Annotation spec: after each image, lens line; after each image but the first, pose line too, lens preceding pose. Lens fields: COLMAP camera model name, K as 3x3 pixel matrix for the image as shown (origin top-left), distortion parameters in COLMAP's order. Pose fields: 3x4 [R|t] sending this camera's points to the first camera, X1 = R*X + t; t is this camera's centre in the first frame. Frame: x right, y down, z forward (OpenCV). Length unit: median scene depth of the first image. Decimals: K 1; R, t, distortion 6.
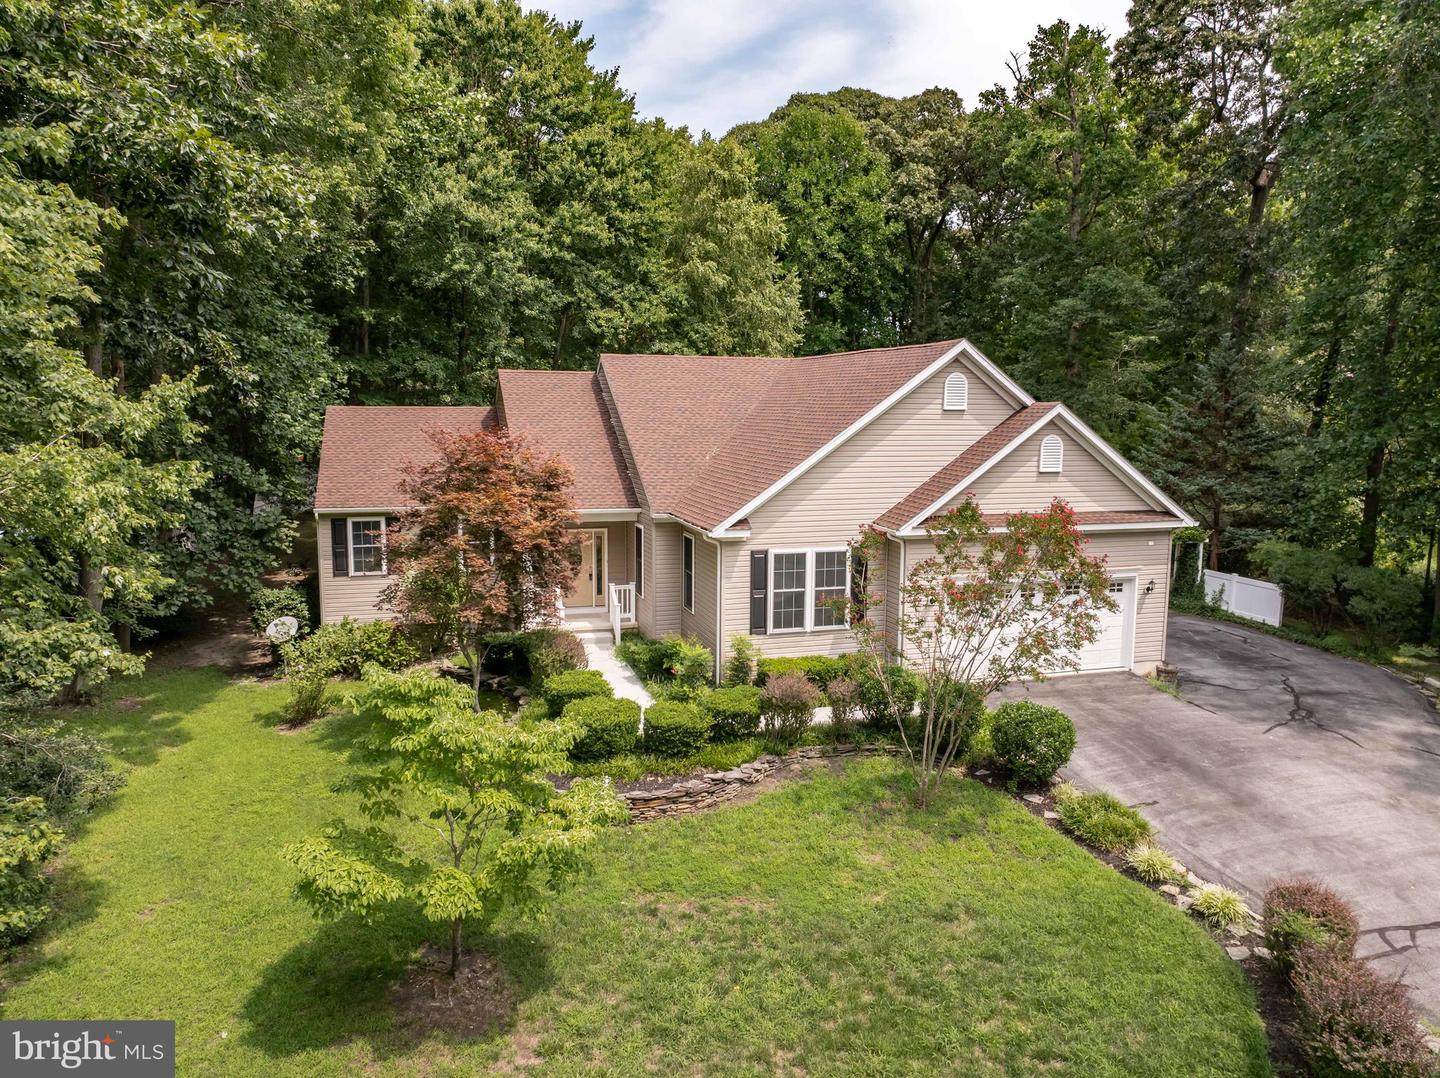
lens RADIAL K [[991.1, 0, 719.9], [0, 991.1, 533.7], [0, 0, 1]] dist [-0.032773, 0.006350]
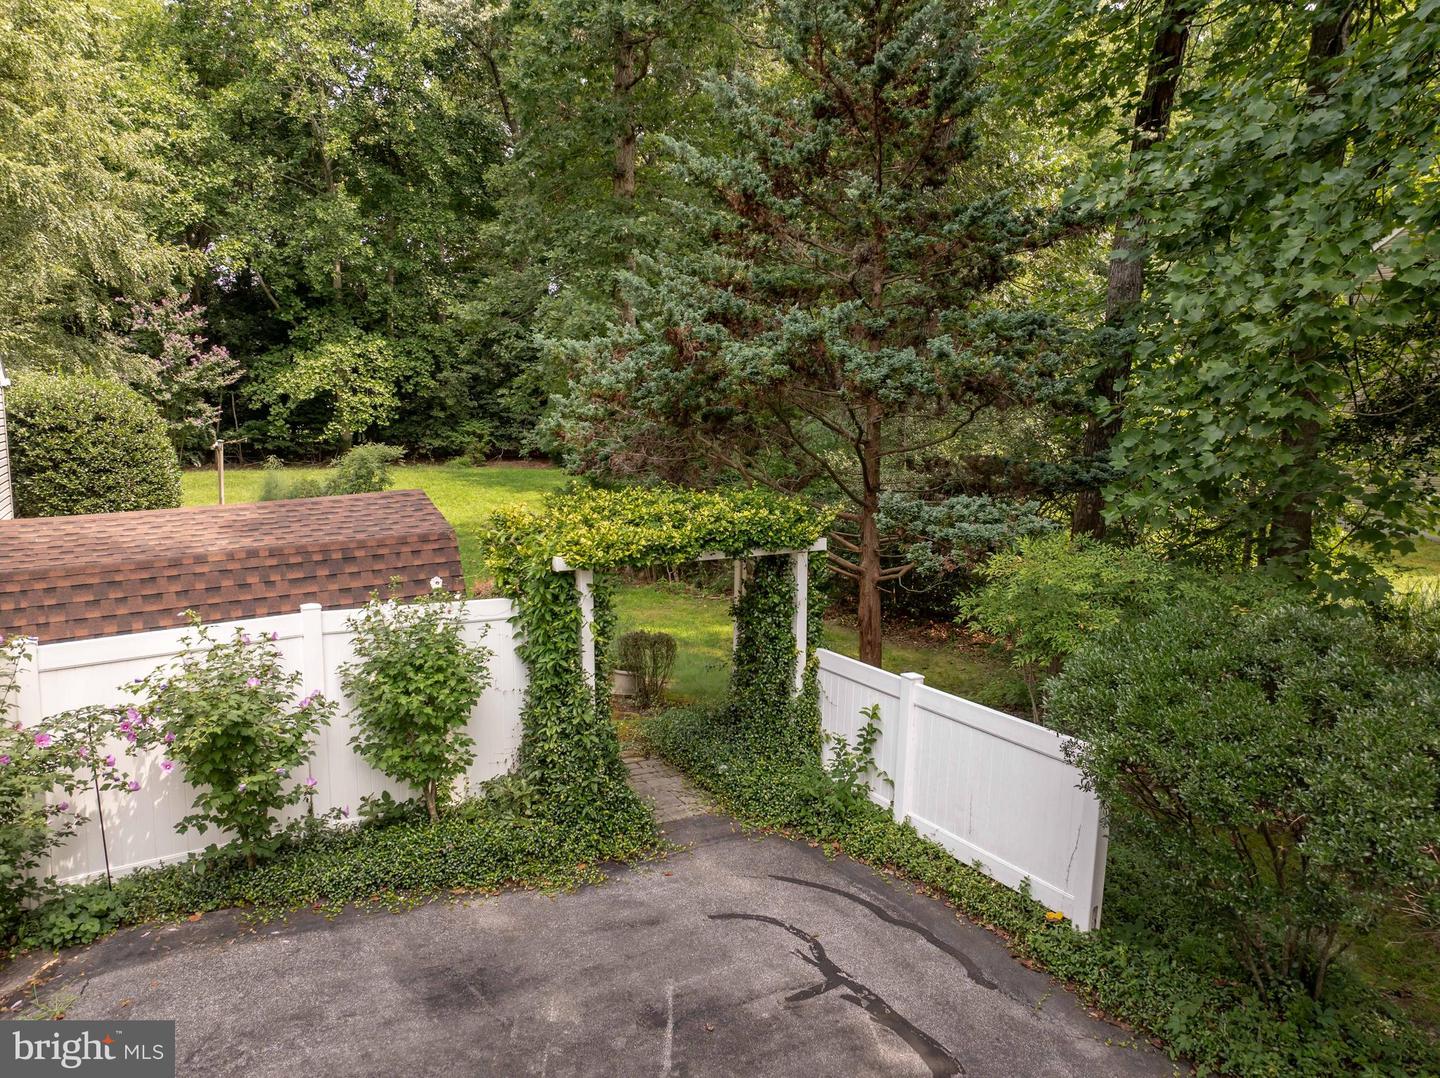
lens RADIAL K [[991.1, 0, 720.0], [0, 991.1, 541.2], [0, 0, 1]] dist [-0.032773, 0.006350]
pose [[0.969544, -0.044421, 0.240856, 0.421956], [0.038100, 0.998798, 0.030840, -0.003625], [-0.241937, -0.020724, 0.970071, 0.775846]]
